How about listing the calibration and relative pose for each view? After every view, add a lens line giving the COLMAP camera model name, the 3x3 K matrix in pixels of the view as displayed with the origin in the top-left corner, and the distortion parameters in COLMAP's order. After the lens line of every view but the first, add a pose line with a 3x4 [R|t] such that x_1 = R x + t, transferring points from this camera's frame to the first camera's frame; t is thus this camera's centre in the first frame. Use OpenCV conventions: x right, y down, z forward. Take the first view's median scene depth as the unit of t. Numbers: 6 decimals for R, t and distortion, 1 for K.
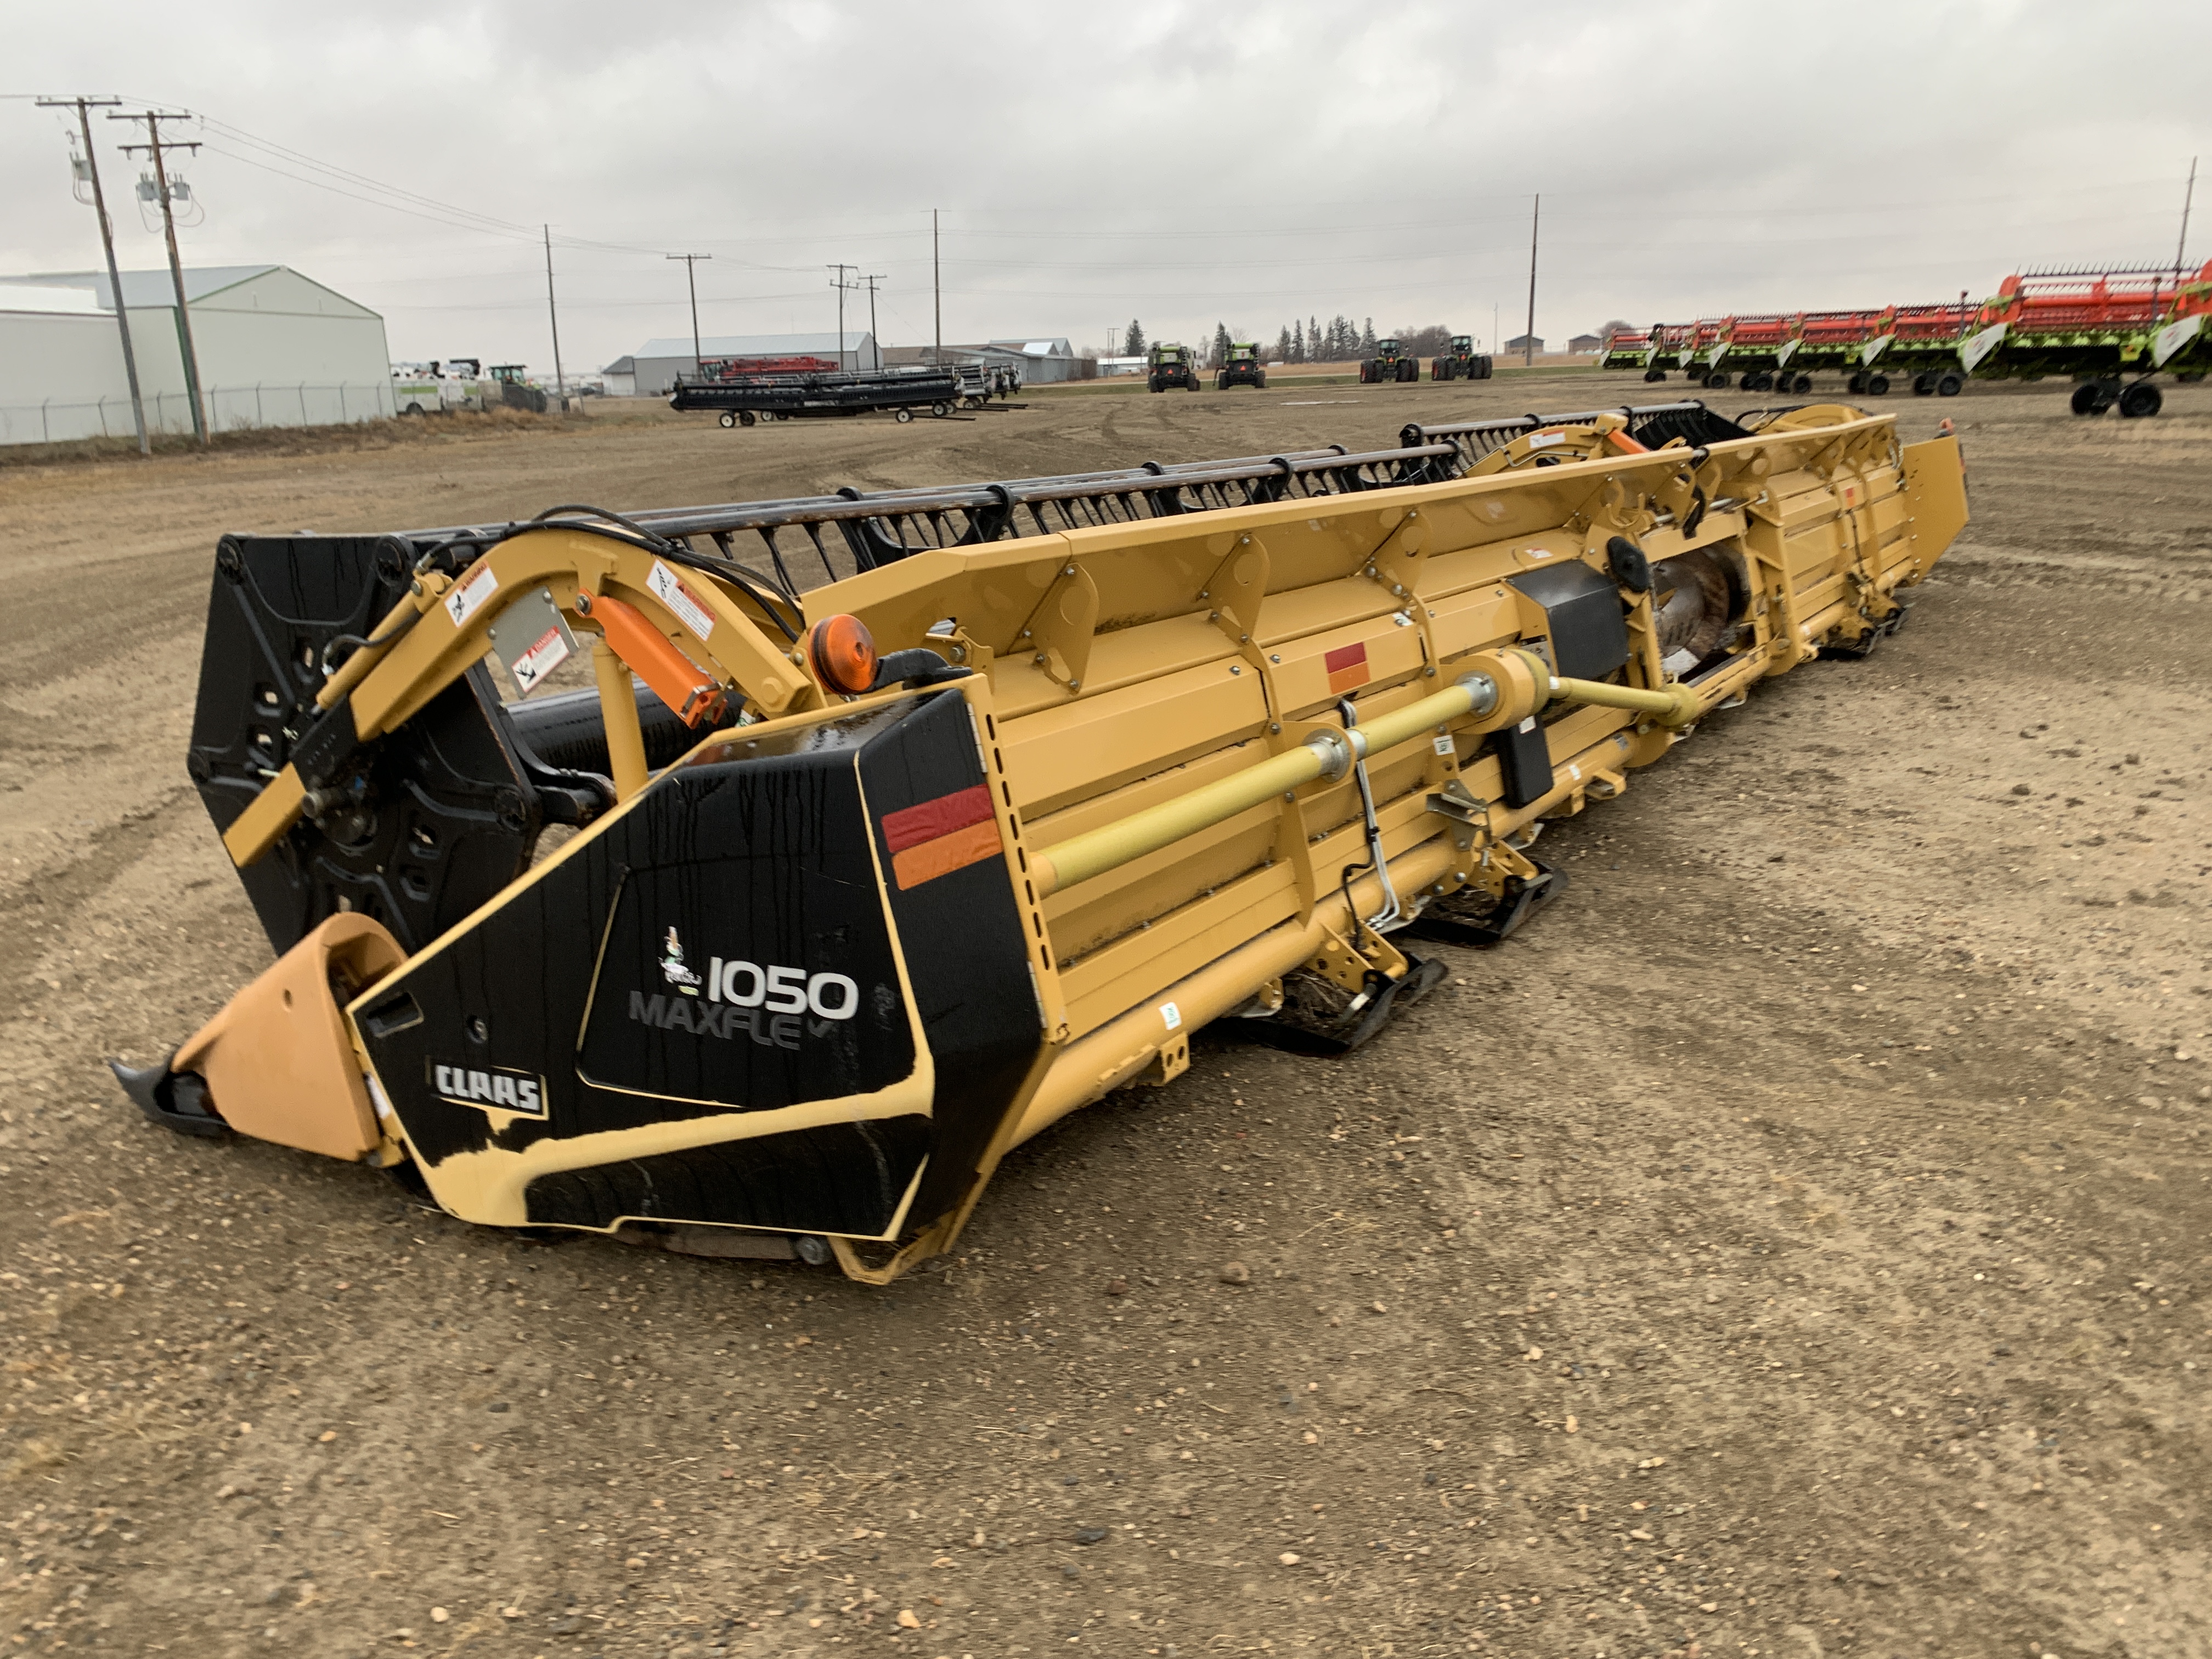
lens RADIAL K [[1668.3, 0, 1102.5], [0, 1668.3, 824.4], [0, 0, 1]] dist [0.060839, -0.057998]
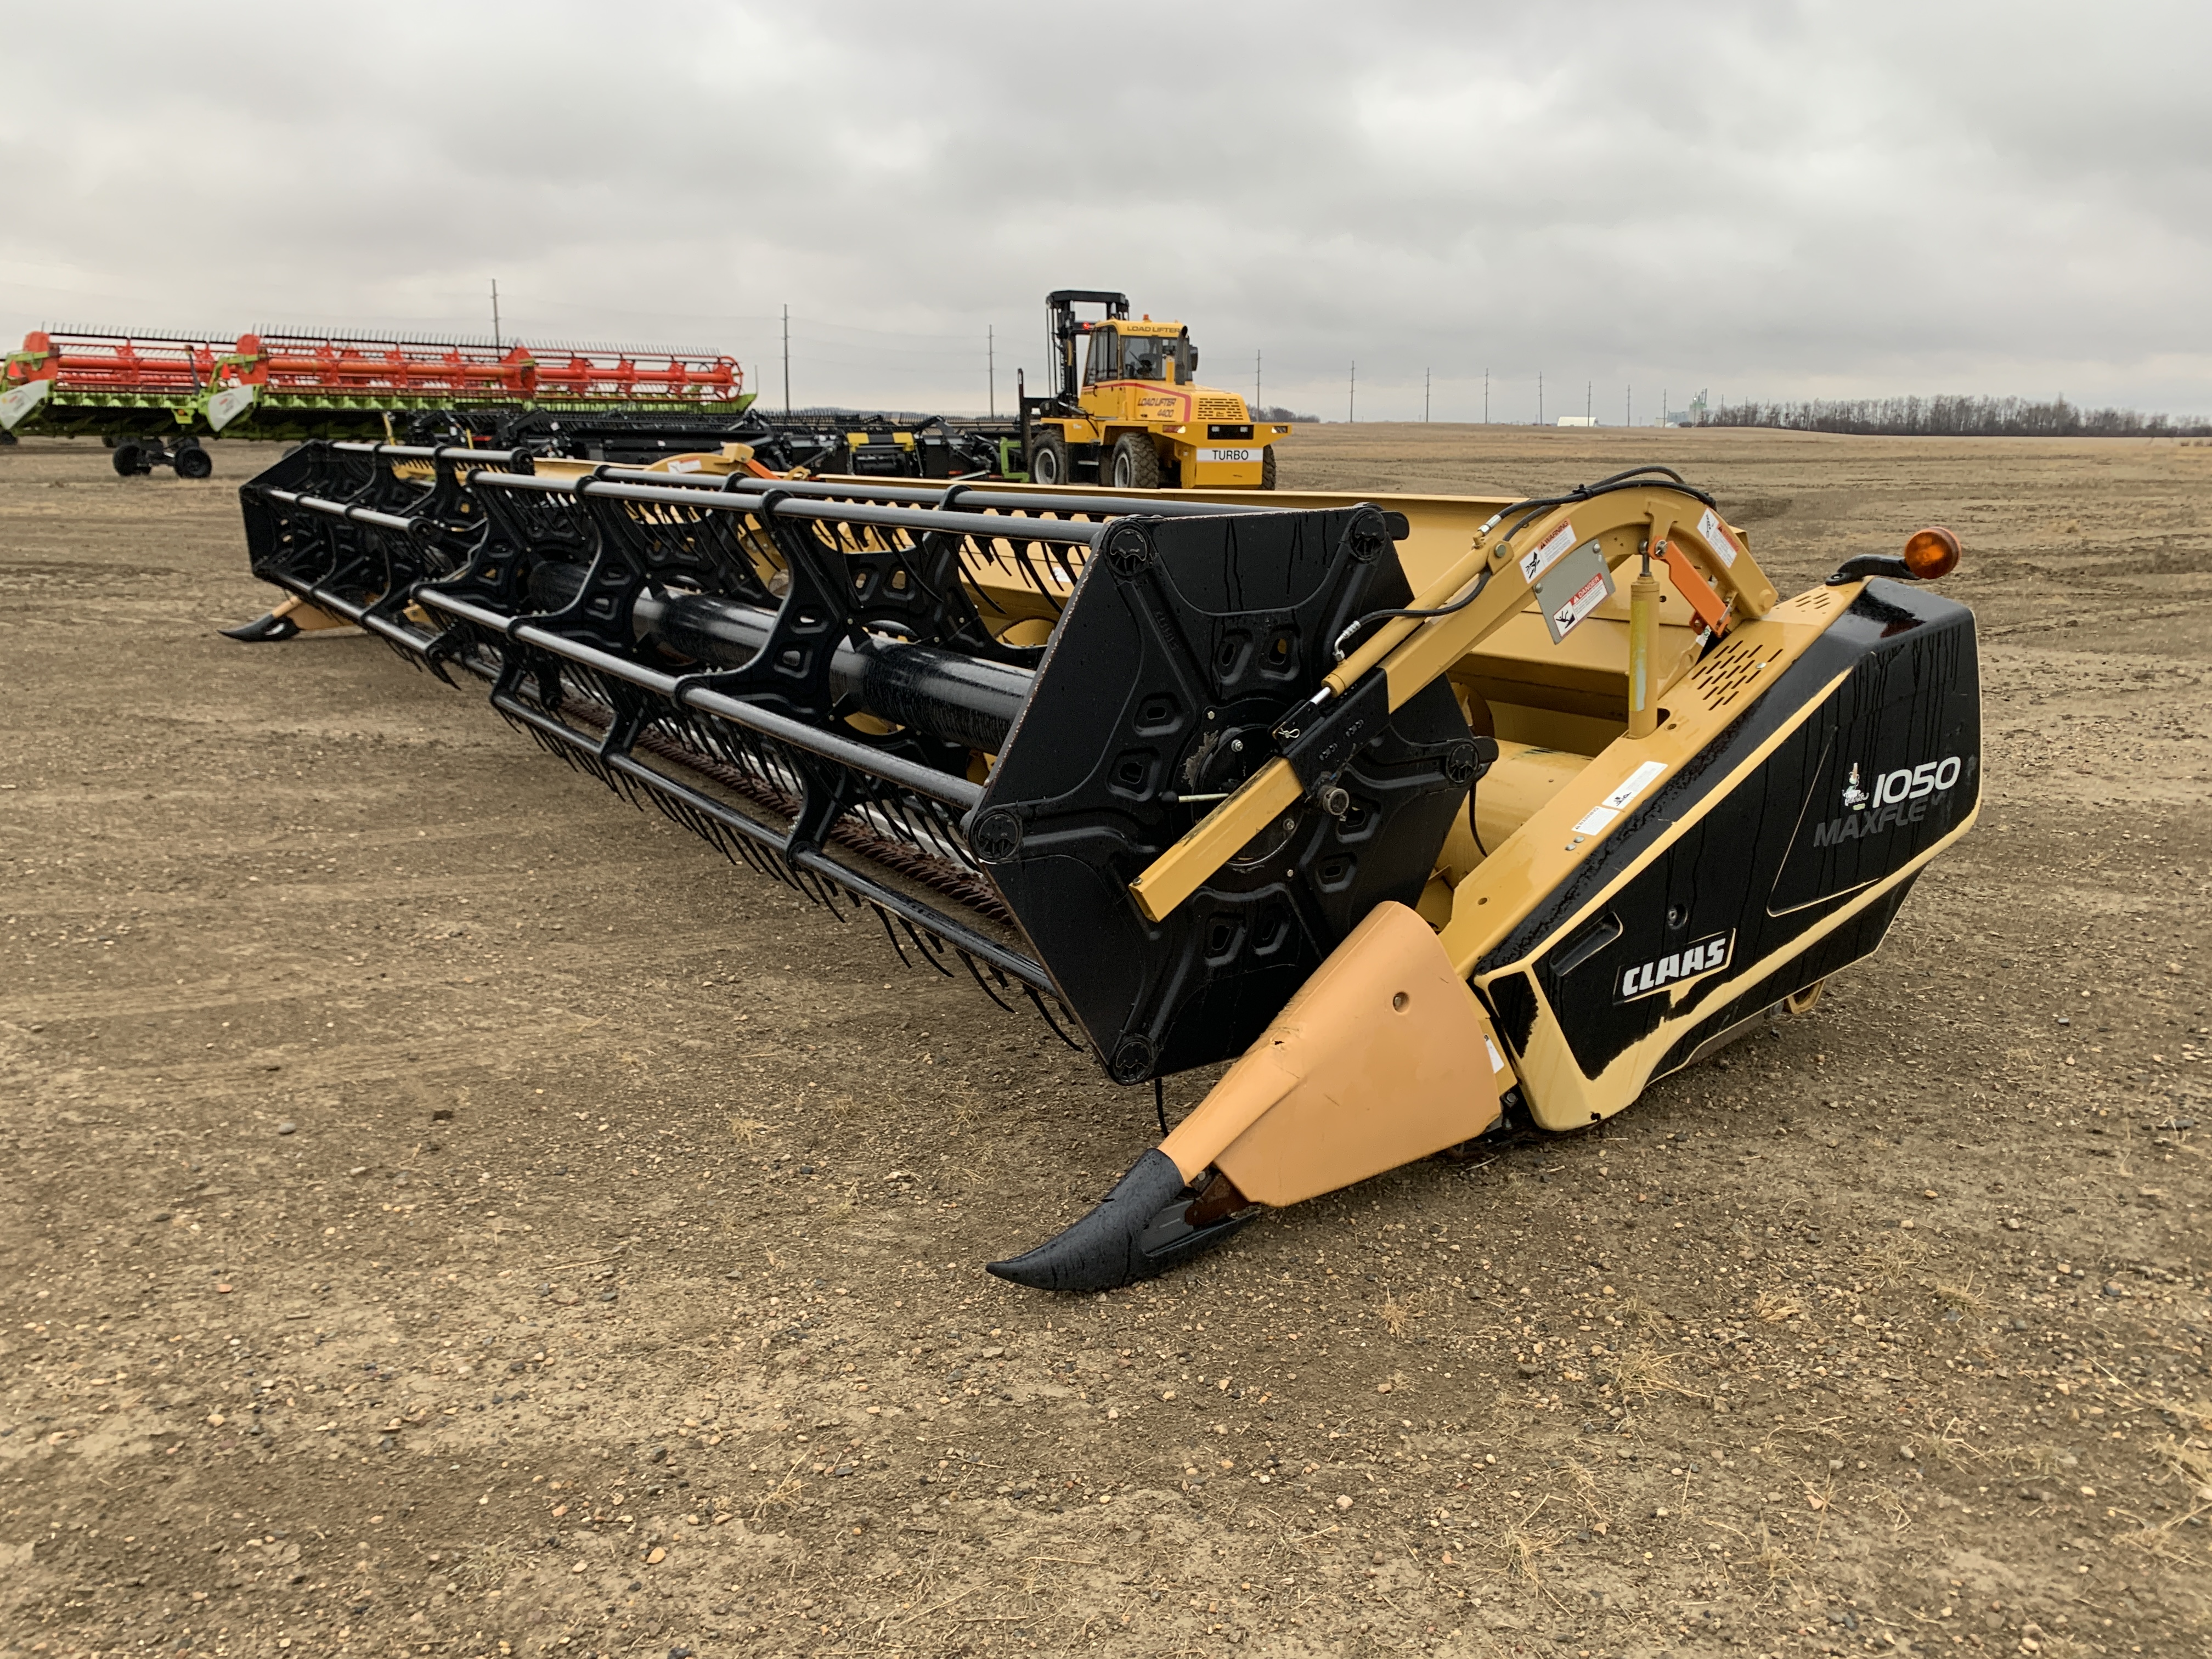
lens RADIAL K [[1668.3, 0, 1116.7], [0, 1668.3, 822.8], [0, 0, 1]] dist [0.060839, -0.057998]
pose [[0.426000, -0.171997, 0.888224, -1.518374], [0.206601, 0.974316, 0.089581, -0.121809], [-0.880818, 0.145346, 0.450593, 0.791200]]
